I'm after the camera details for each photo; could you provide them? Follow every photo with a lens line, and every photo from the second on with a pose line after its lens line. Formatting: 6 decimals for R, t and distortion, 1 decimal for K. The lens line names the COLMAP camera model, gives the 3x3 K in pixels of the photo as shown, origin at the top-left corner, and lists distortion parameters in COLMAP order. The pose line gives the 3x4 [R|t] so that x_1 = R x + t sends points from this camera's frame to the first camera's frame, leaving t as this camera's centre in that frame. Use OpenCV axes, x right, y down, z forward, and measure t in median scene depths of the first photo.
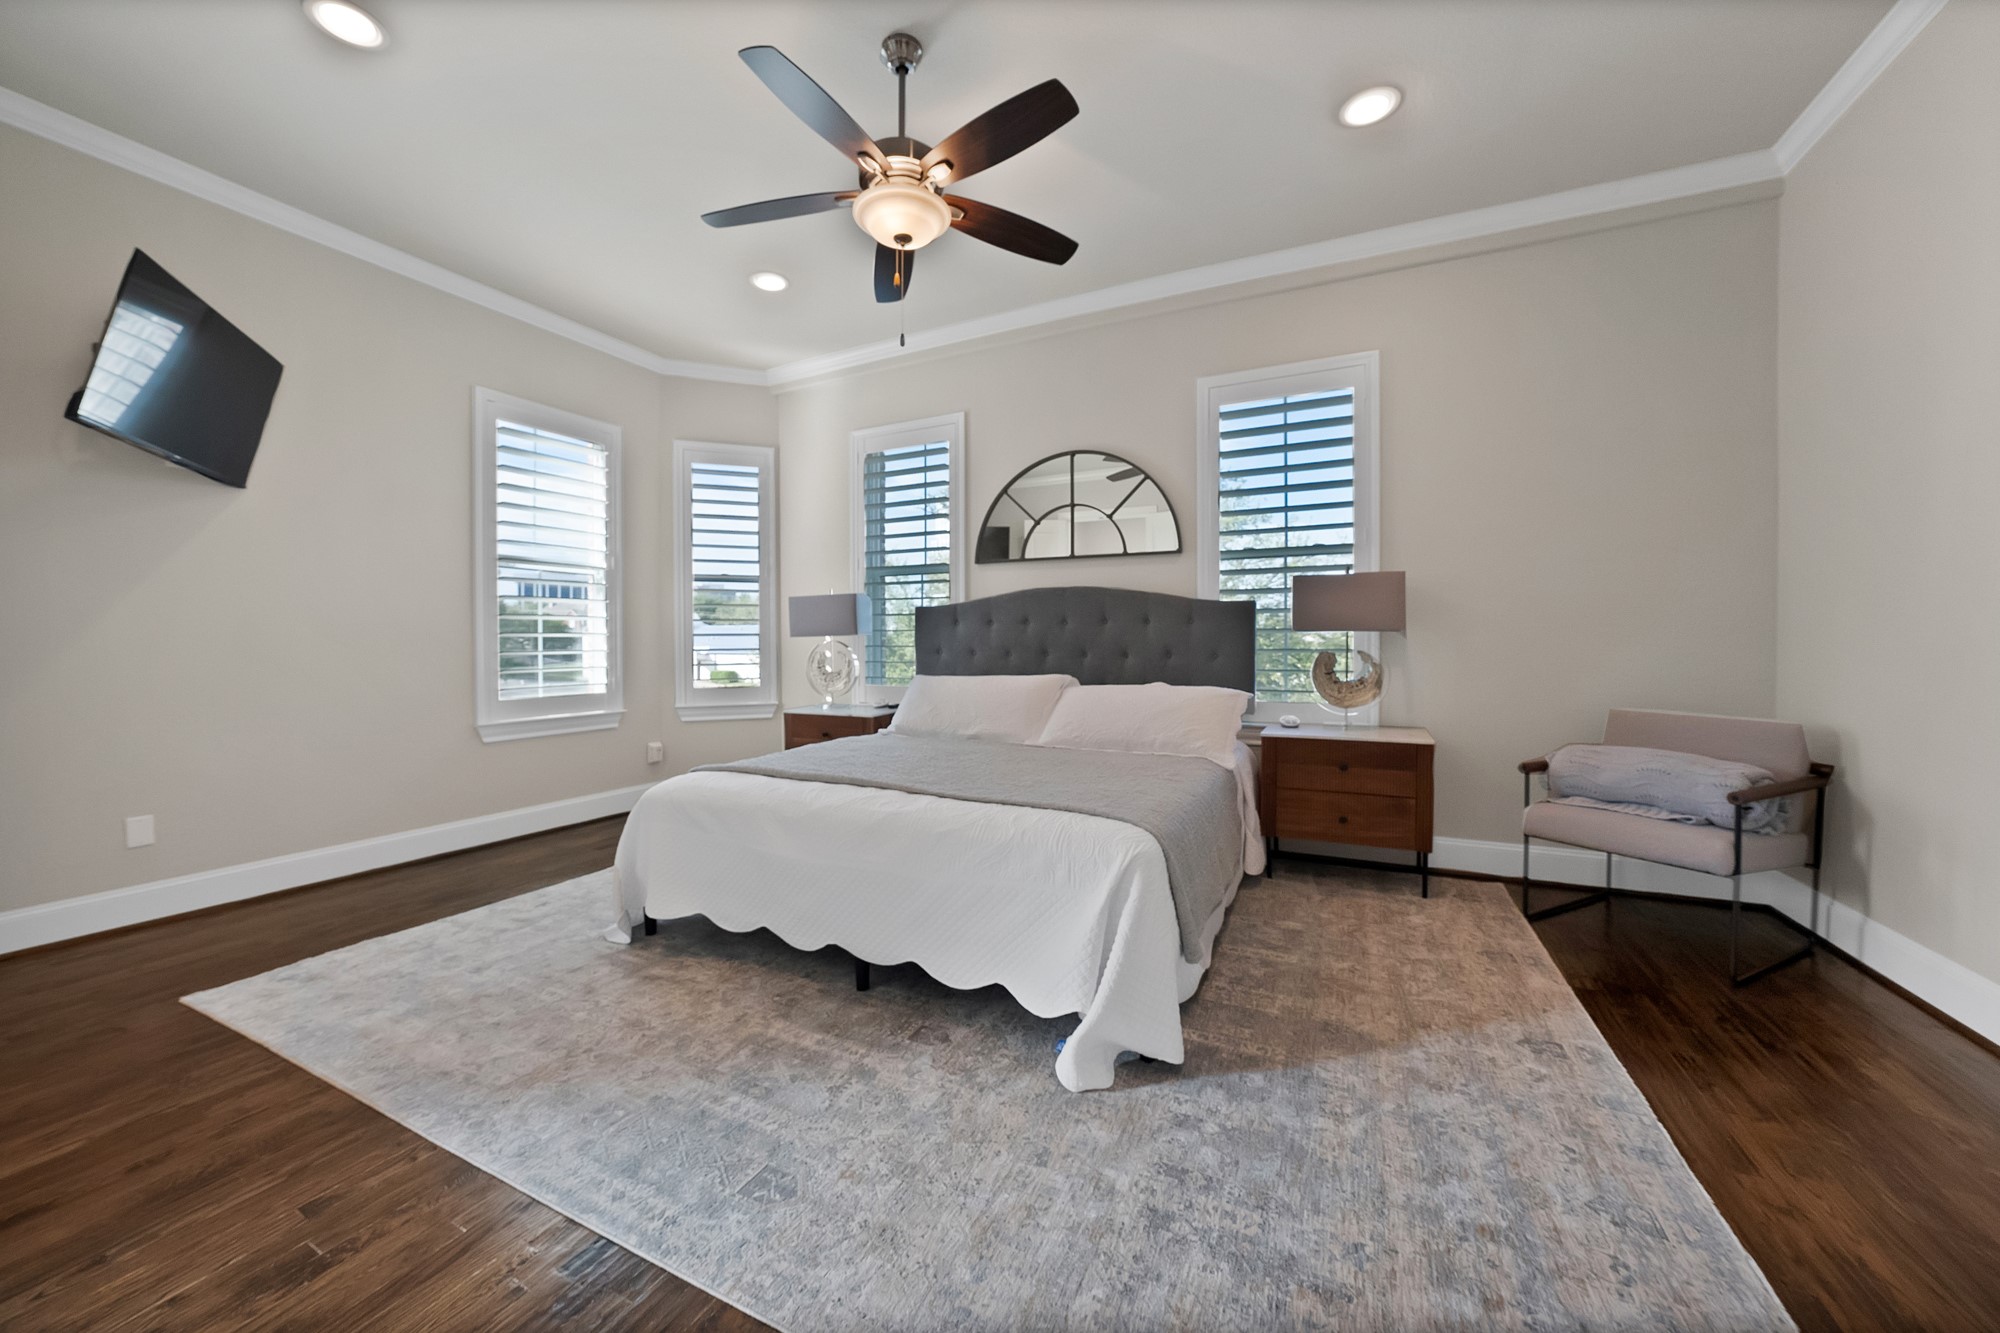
lens RADIAL K [[719.4, 0, 990.3], [0, 719.4, 648.3], [0, 0, 1]] dist [-0.028748, 0.005805]
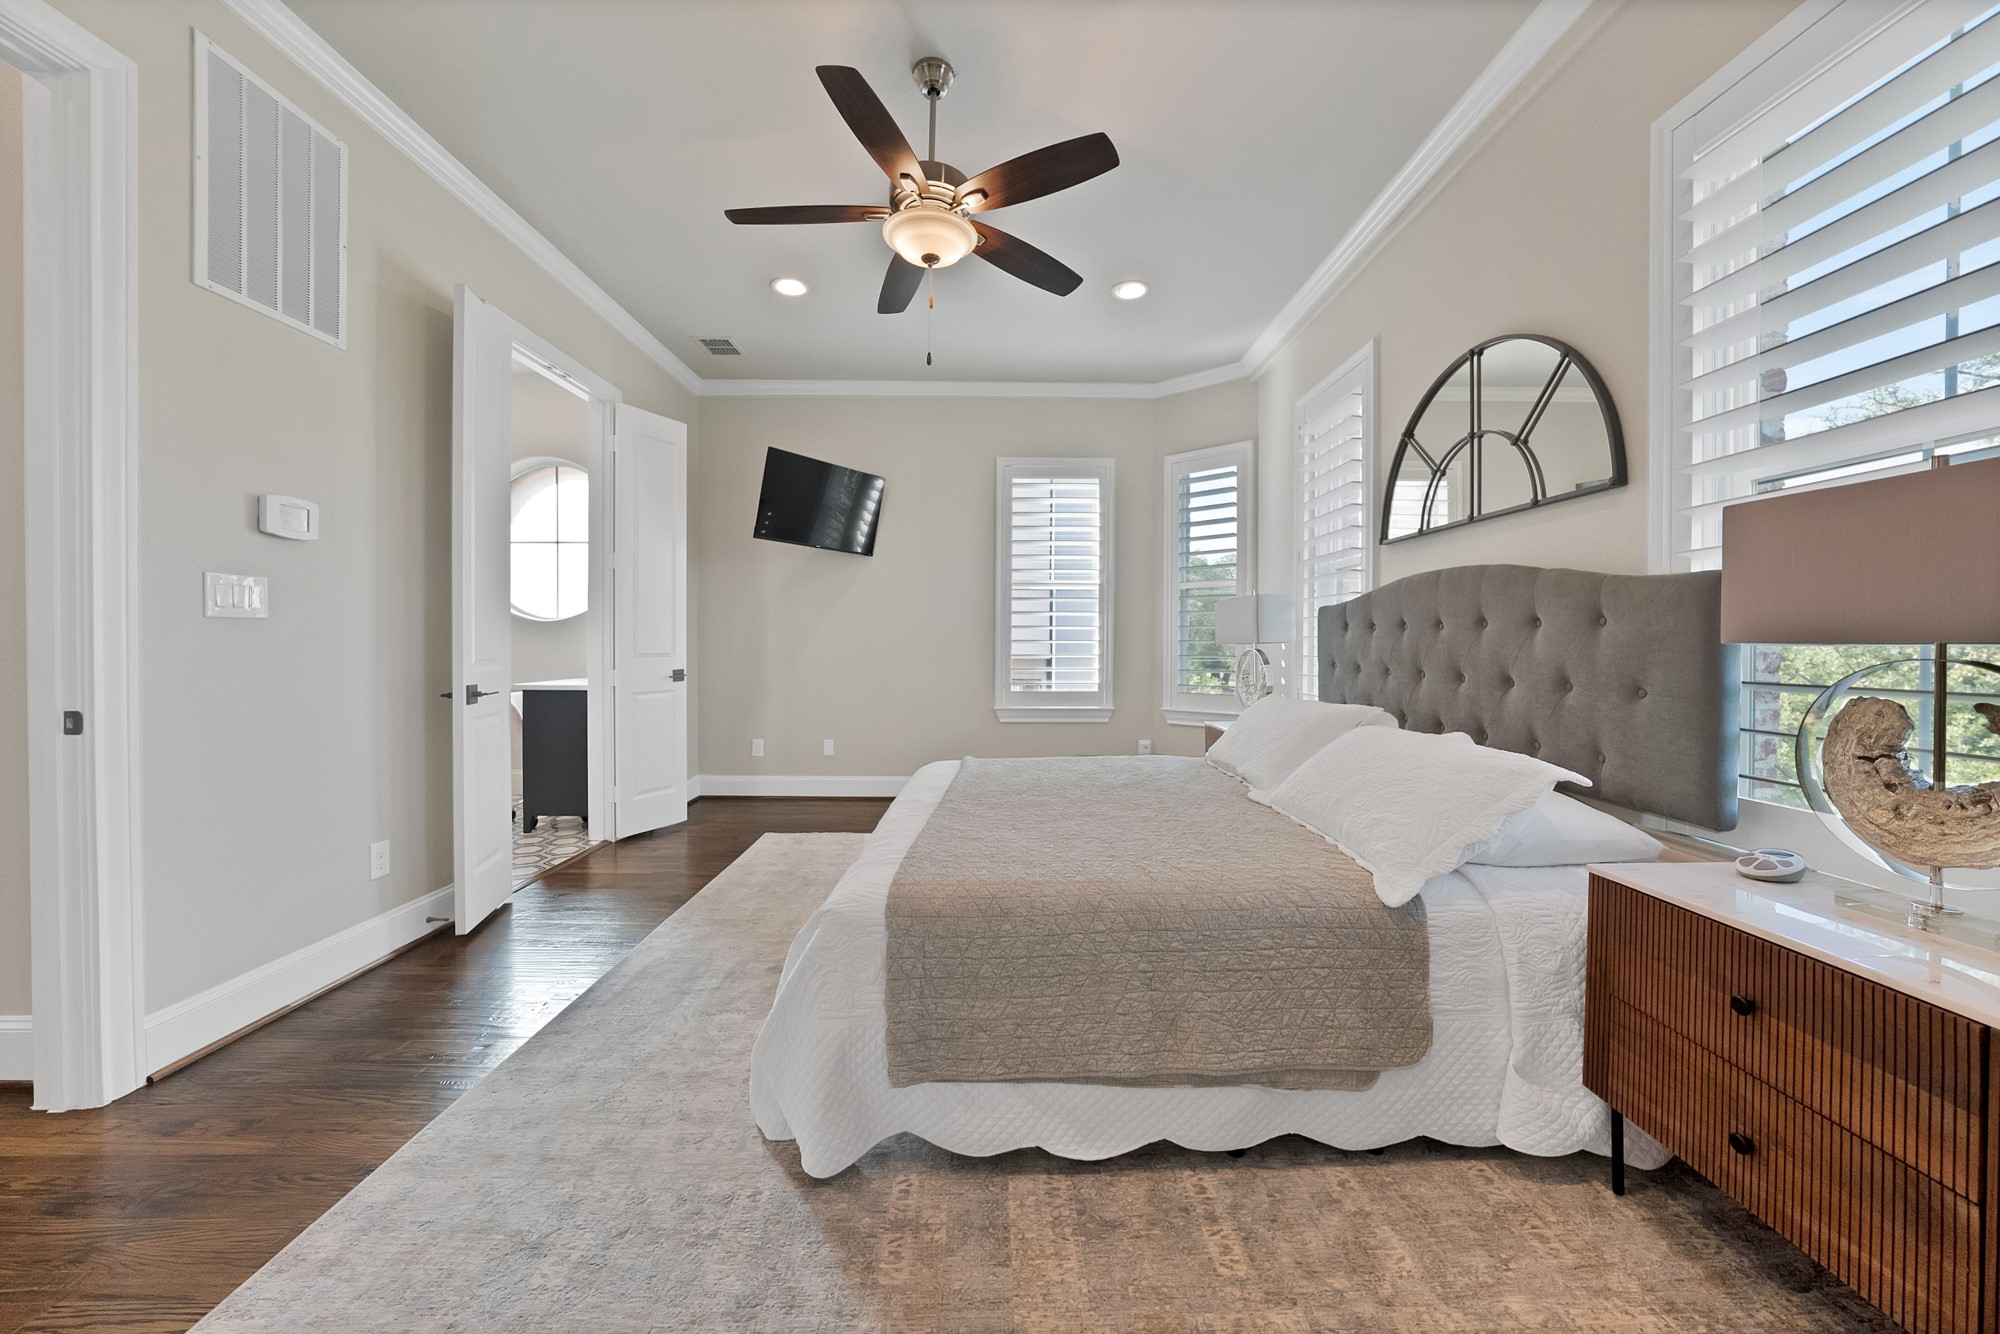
lens RADIAL K [[719.4, 0, 990.3], [0, 719.4, 648.8], [0, 0, 1]] dist [-0.028748, 0.005805]
pose [[0.458498, 0.012950, -0.888601, 0.492557], [-0.012689, 0.999887, 0.008024, -0.016457], [0.888605, 0.007597, 0.458611, 0.365091]]
